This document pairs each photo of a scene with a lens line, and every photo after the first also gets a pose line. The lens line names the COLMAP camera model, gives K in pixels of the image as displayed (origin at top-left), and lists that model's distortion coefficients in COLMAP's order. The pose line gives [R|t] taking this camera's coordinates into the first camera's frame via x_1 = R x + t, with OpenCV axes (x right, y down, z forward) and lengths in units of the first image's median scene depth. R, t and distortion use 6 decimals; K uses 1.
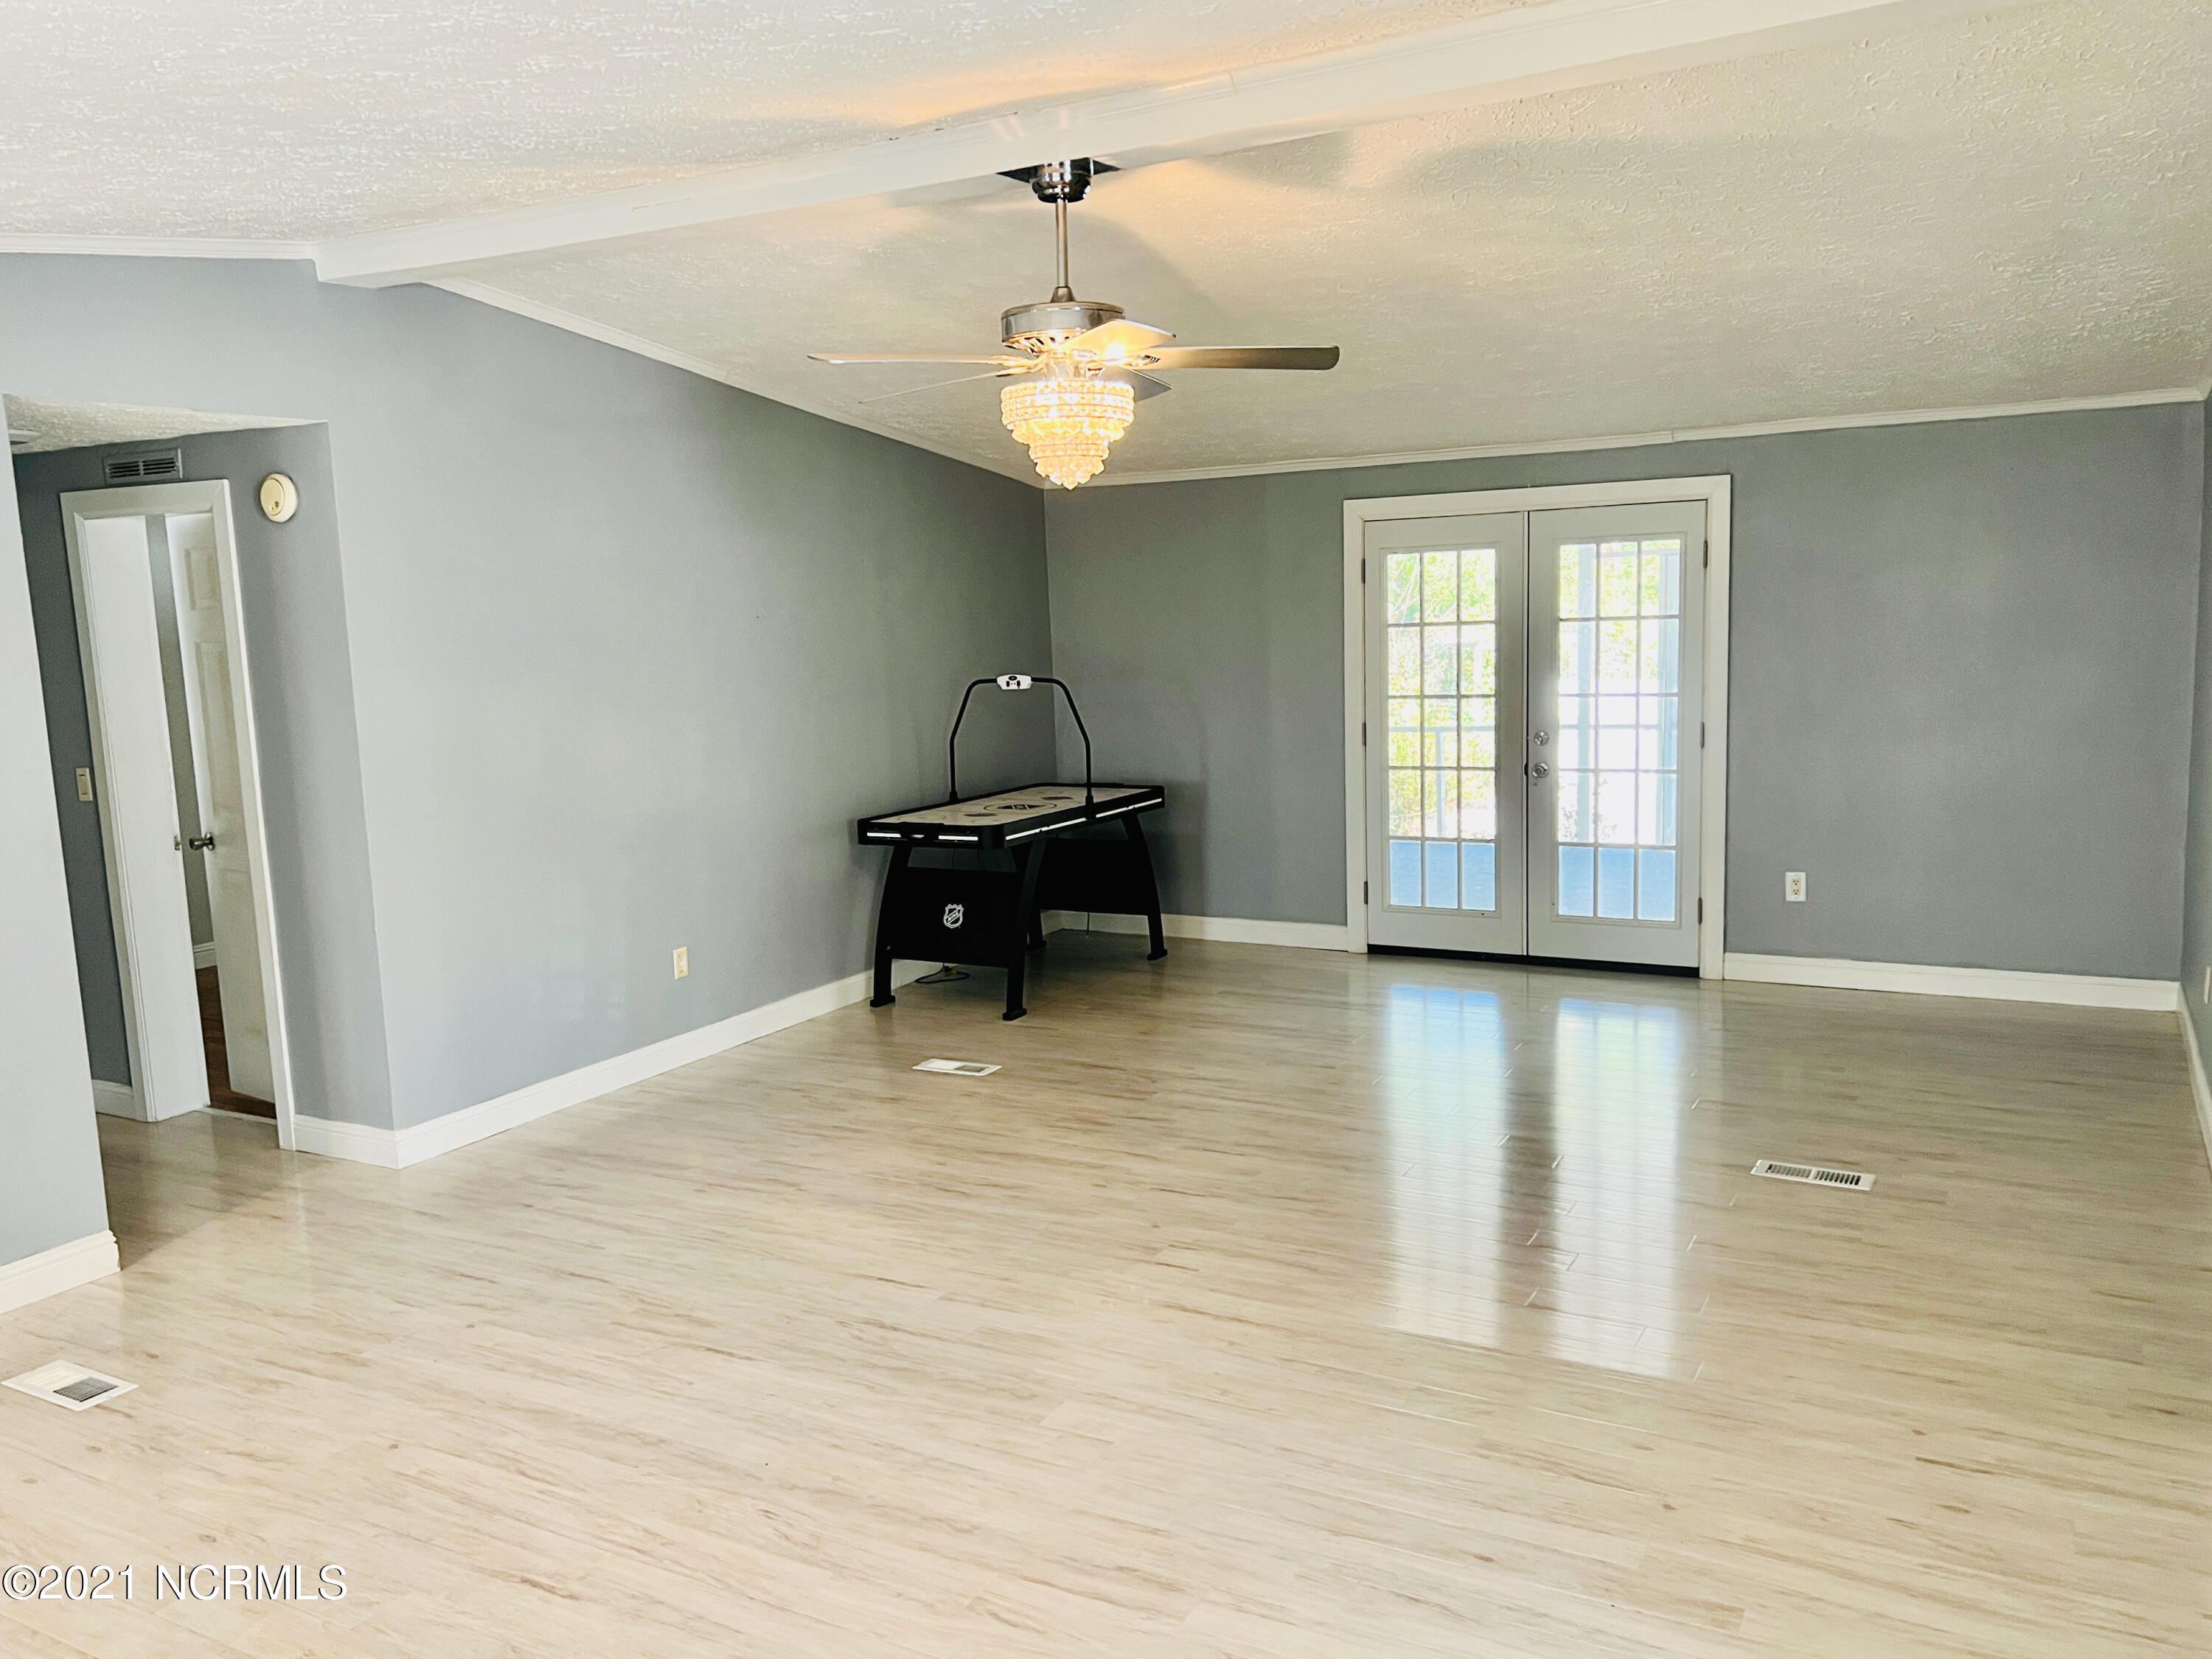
lens RADIAL K [[1653.4, 0, 1098.7], [0, 1653.4, 830.5], [0, 0, 1]] dist [0.044033, -0.058158]
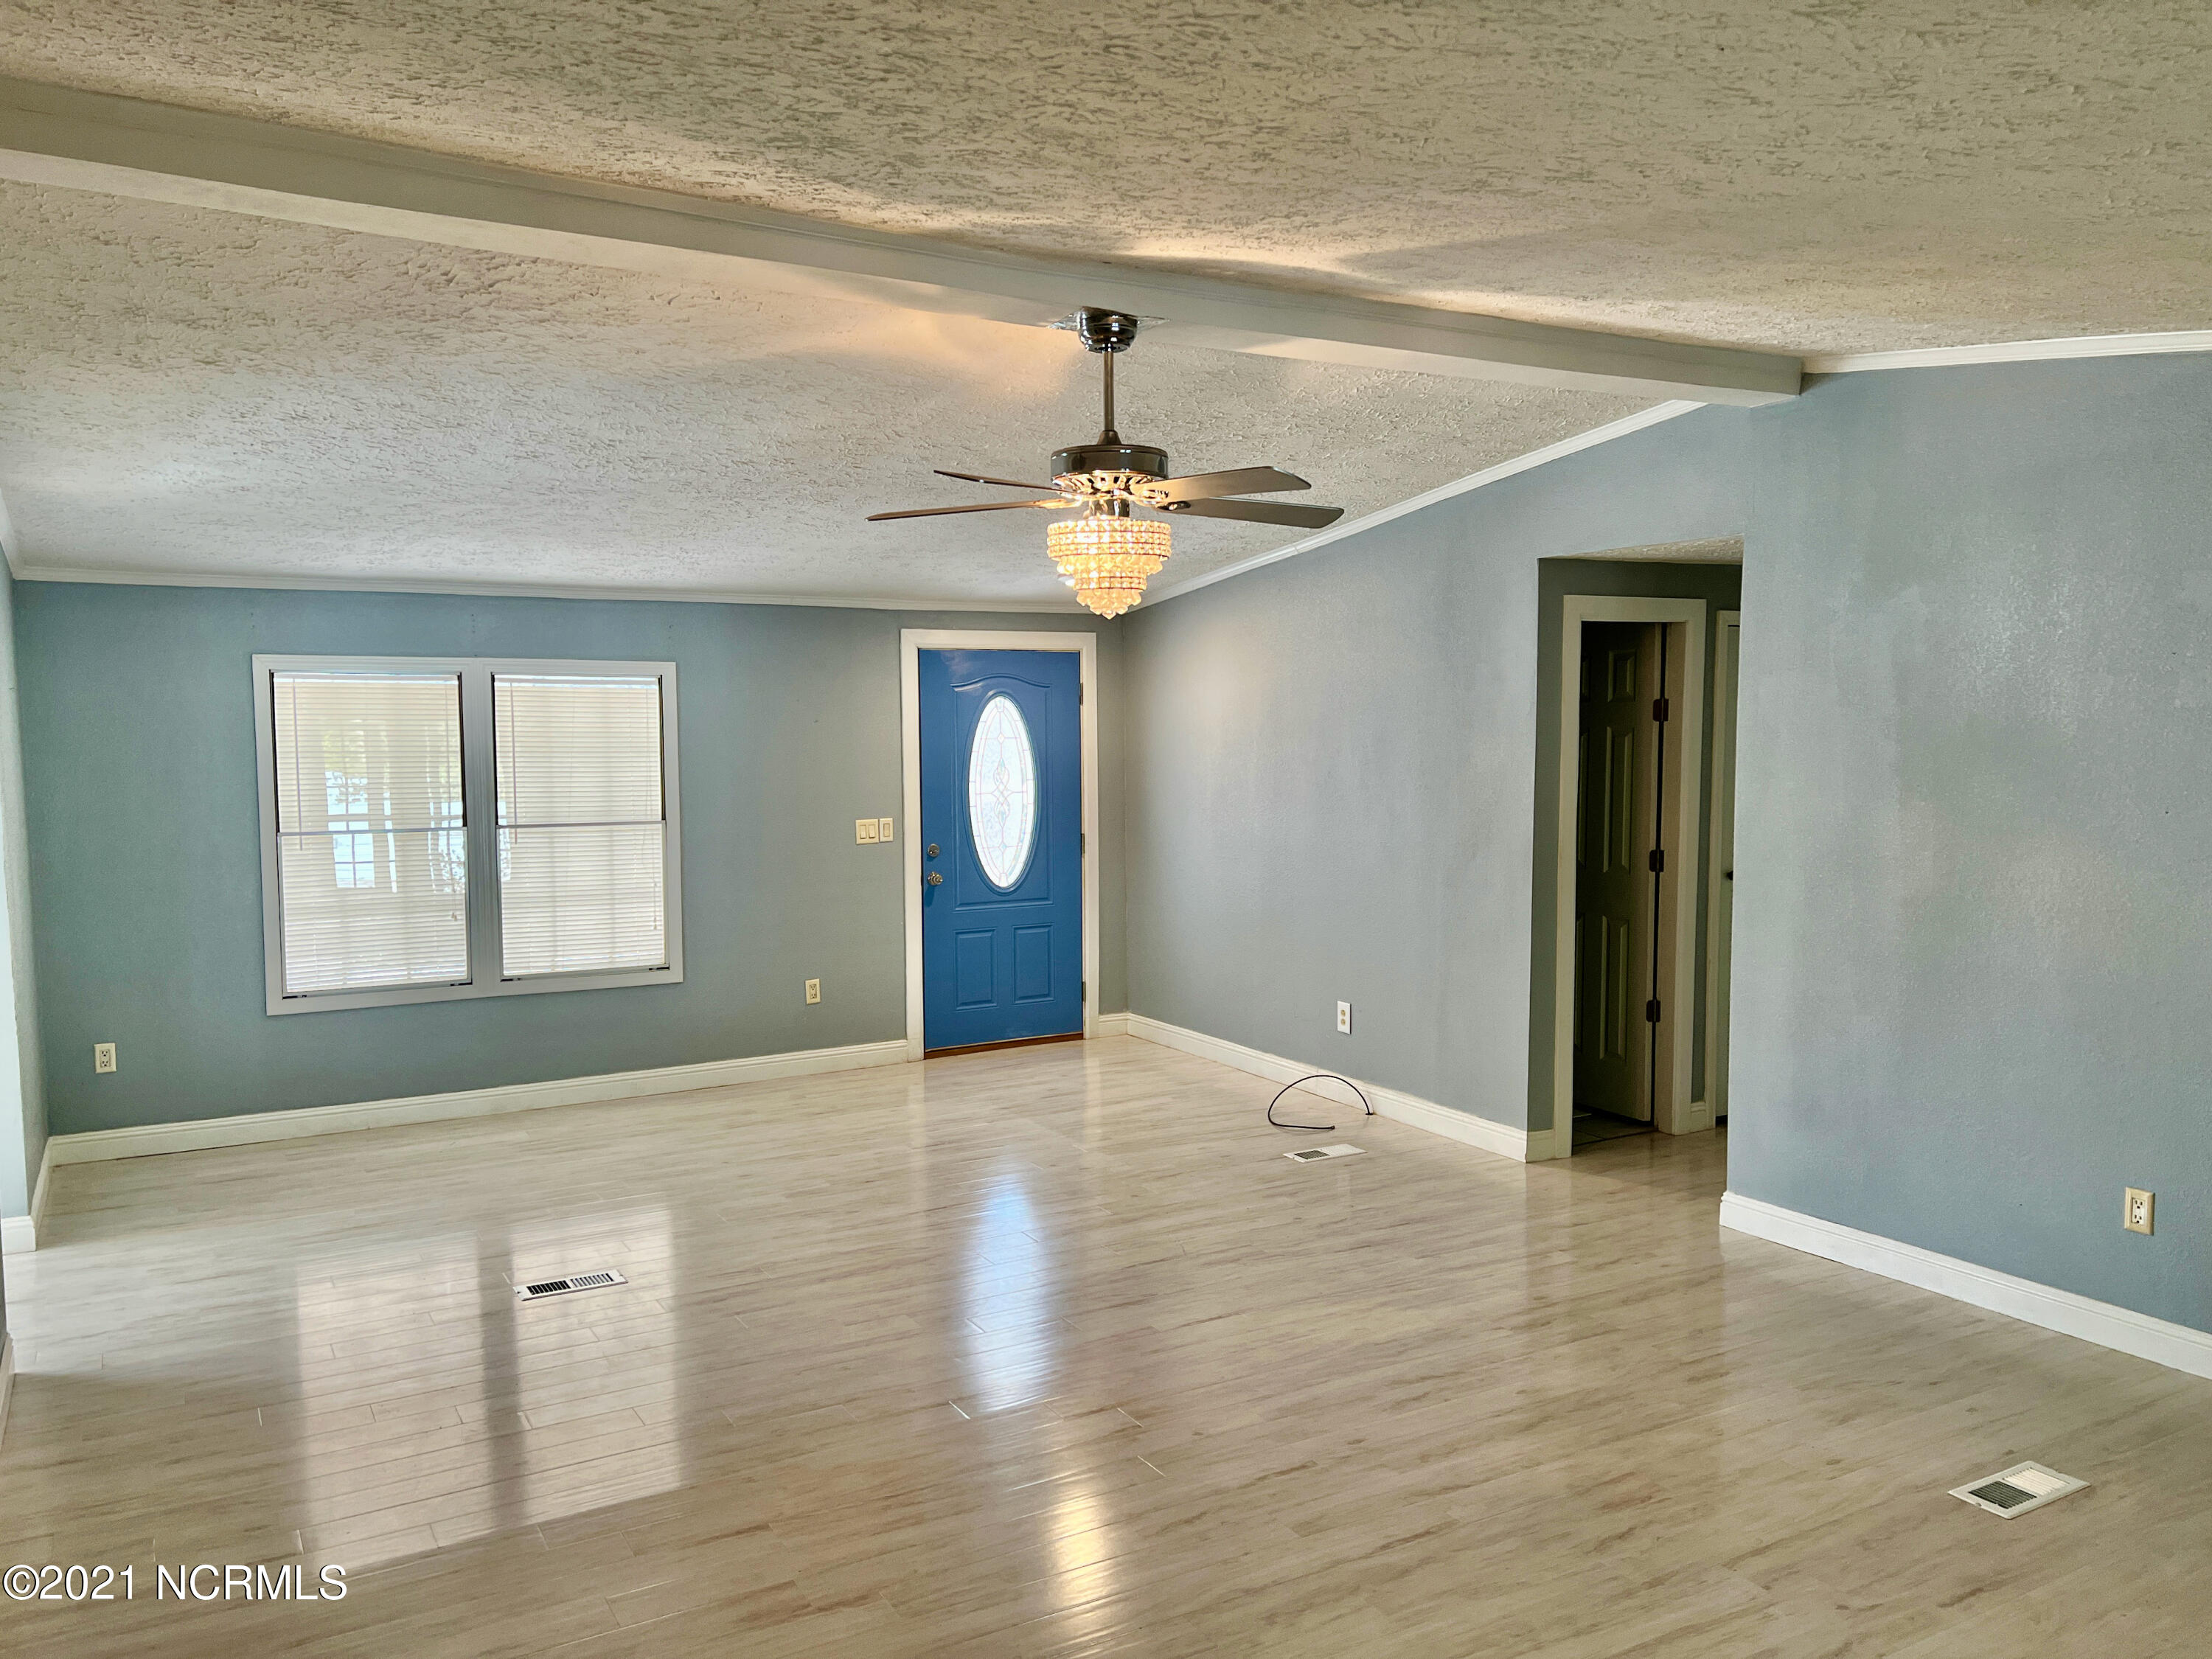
lens RADIAL K [[1653.4, 0, 1096.8], [0, 1653.4, 832.2], [0, 0, 1]] dist [0.044033, -0.058158]
pose [[-0.499886, 0.099625, -0.860342, 0.749973], [-0.098683, 0.980341, 0.170858, -0.206830], [0.860451, 0.170311, -0.480227, 1.267681]]
